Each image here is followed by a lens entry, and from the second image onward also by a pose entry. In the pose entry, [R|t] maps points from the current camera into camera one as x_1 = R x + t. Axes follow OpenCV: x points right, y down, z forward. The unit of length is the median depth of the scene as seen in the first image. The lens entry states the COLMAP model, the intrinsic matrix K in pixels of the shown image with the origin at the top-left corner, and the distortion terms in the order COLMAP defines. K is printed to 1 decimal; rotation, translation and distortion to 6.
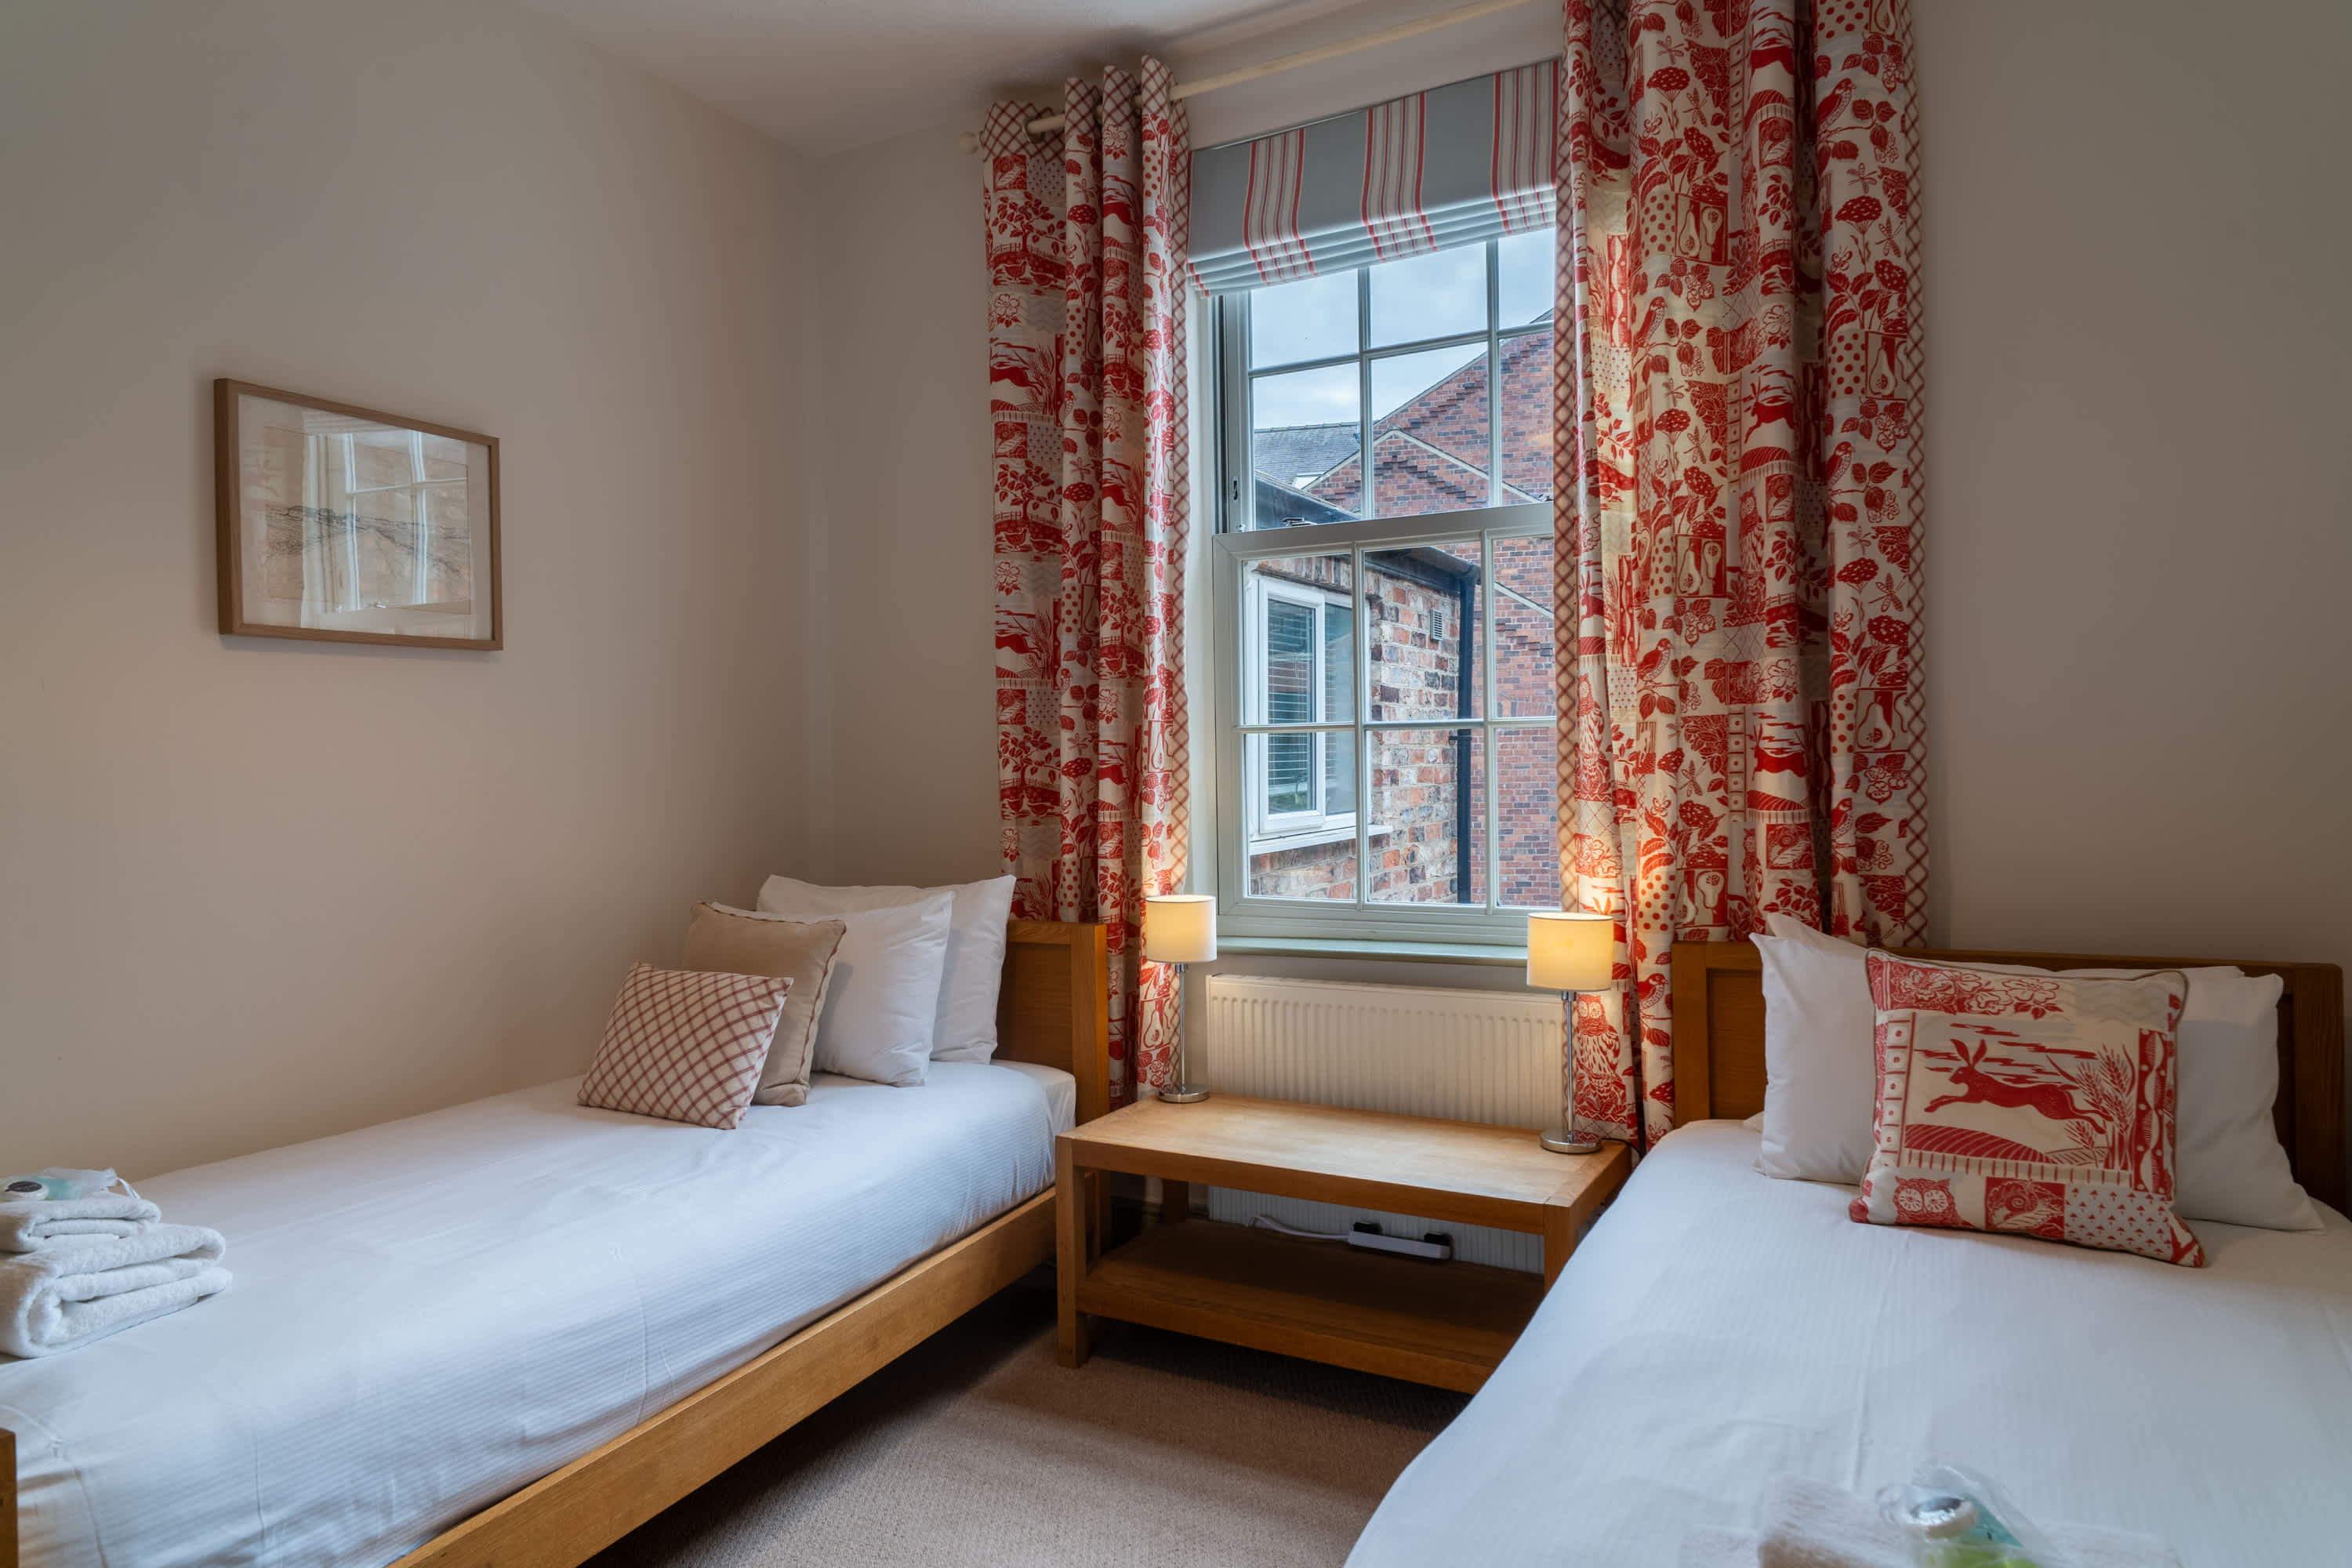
lens RADIAL K [[1413.1, 0, 1171.2], [0, 1413.1, 772.2], [0, 0, 1]] dist [-0.002676, 0.003878]
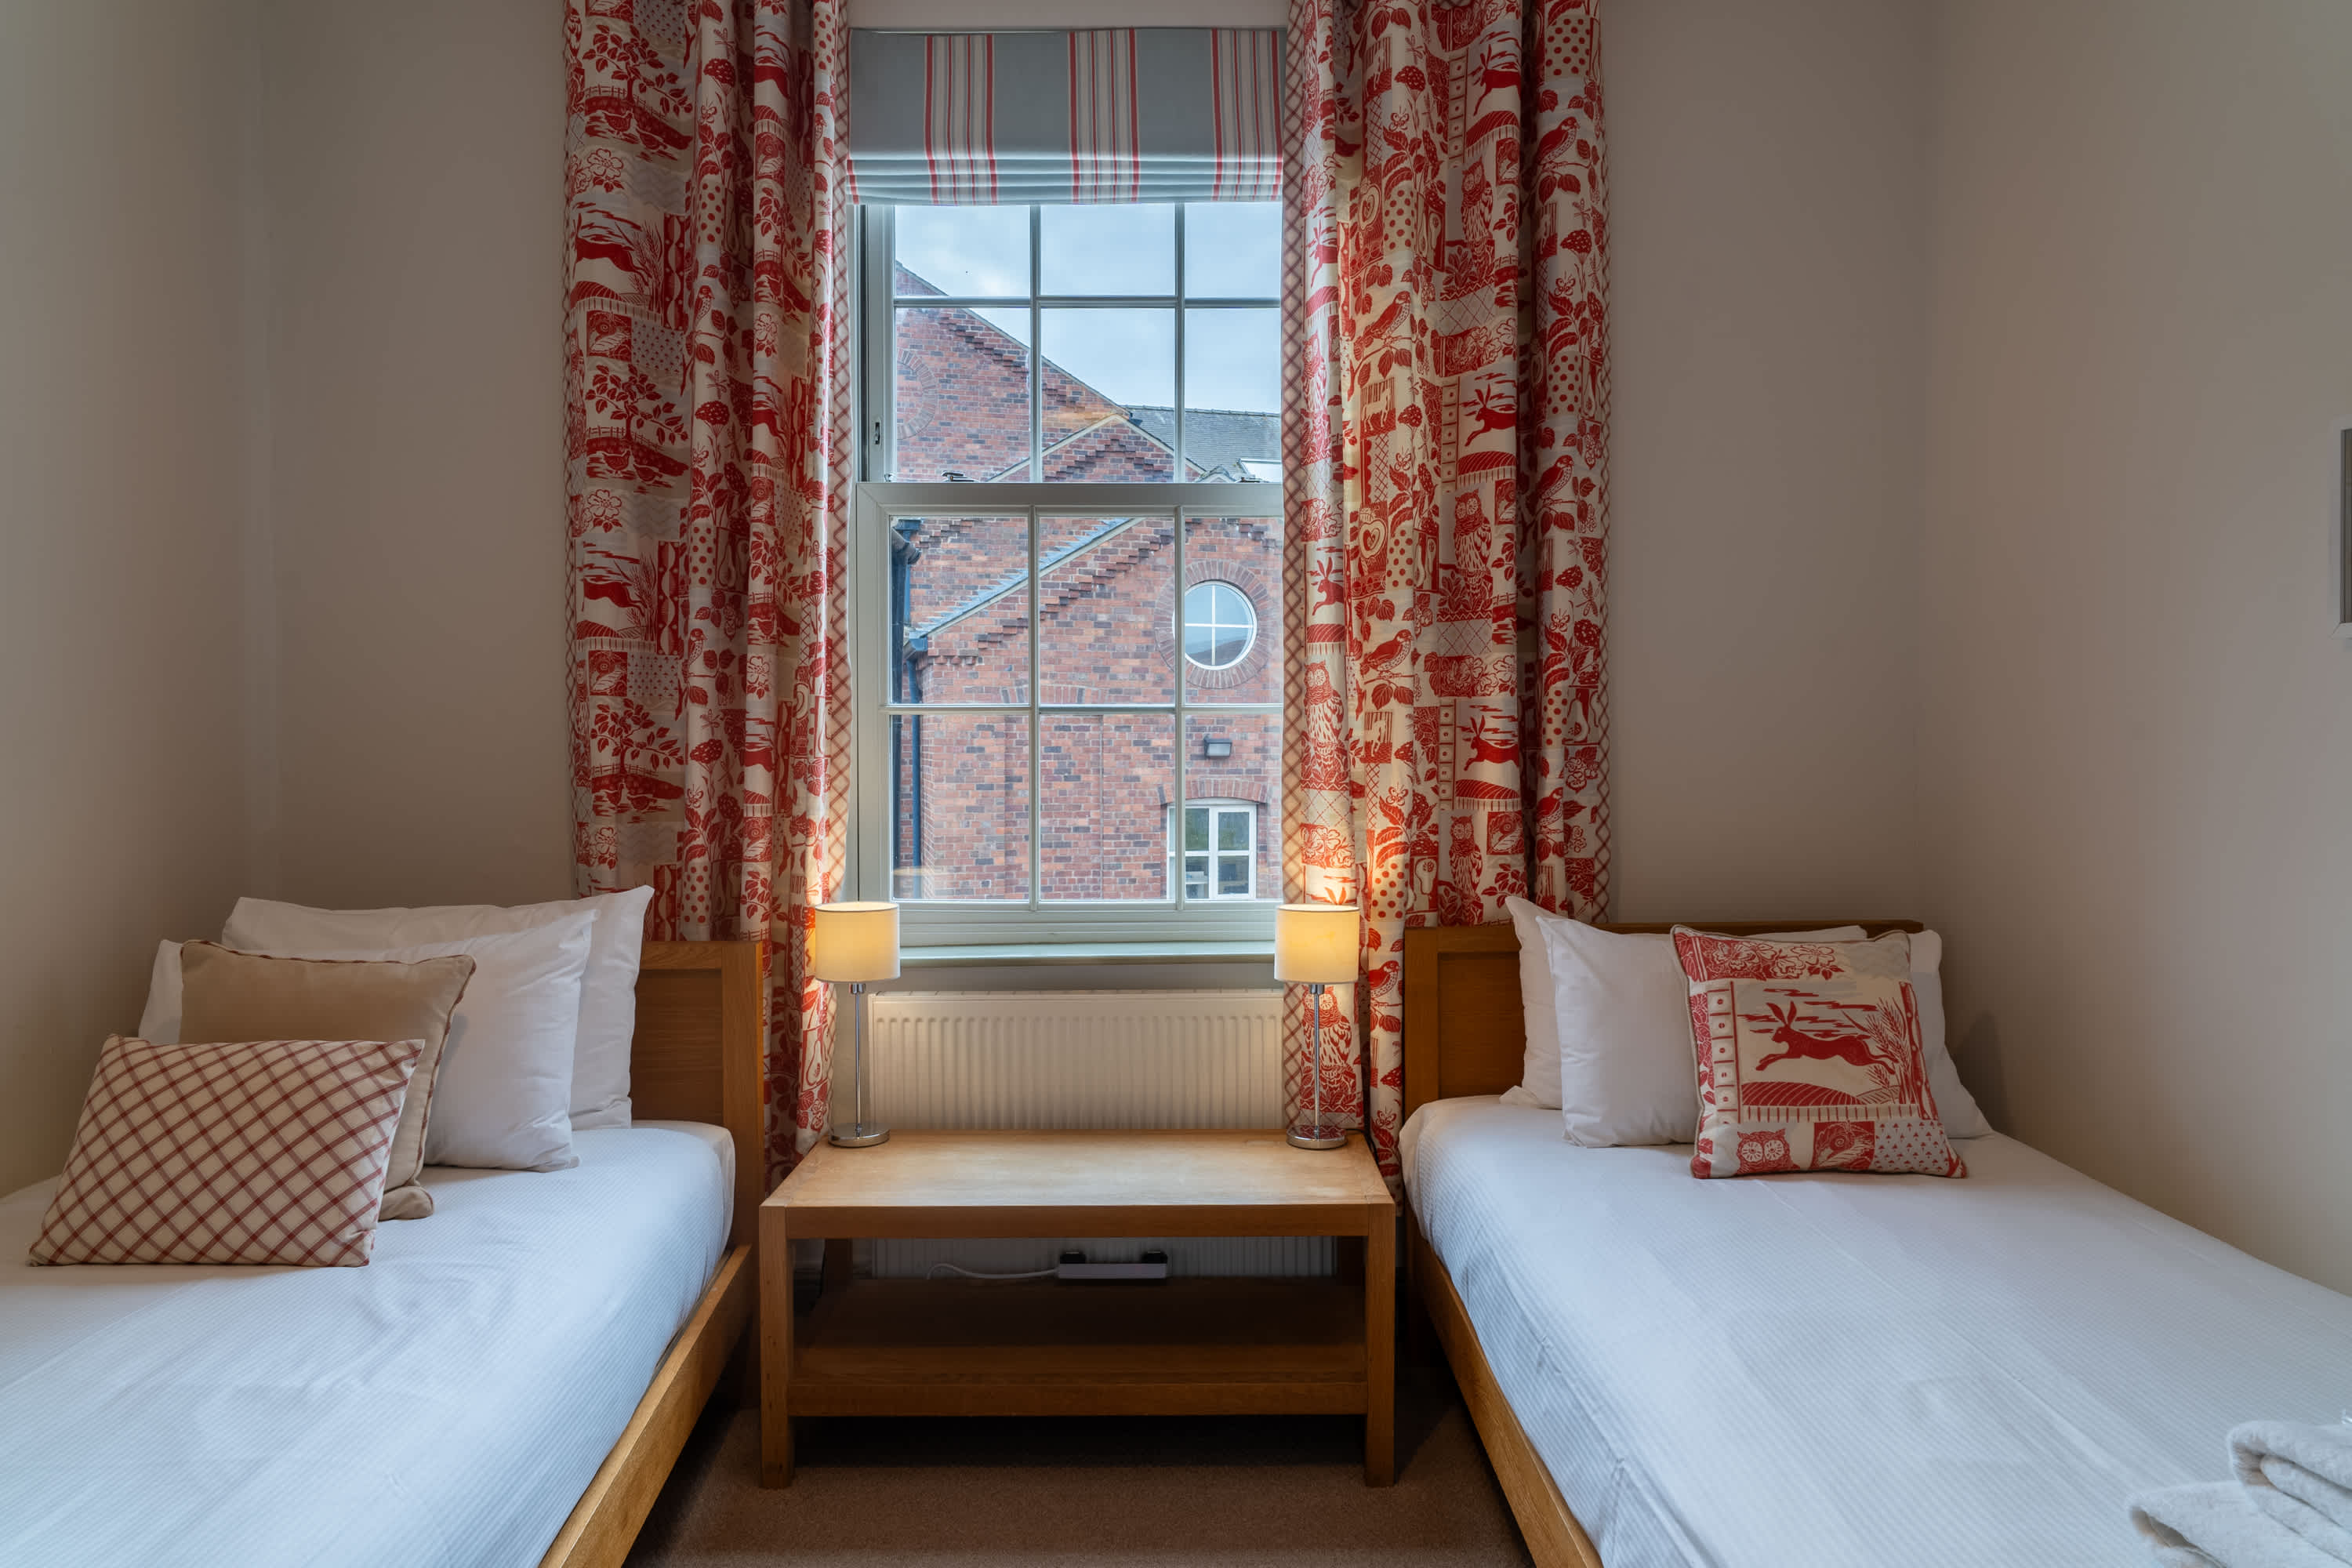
lens RADIAL K [[1444.3, 0, 1154.4], [0, 1444.3, 775.2], [0, 0, 1]] dist [-0.006352, 0.005325]
pose [[0.869148, 0.003182, 0.494542, -0.314428], [-0.007138, 0.999956, 0.006110, 0.004492], [-0.494501, -0.008841, 0.869132, 0.185385]]
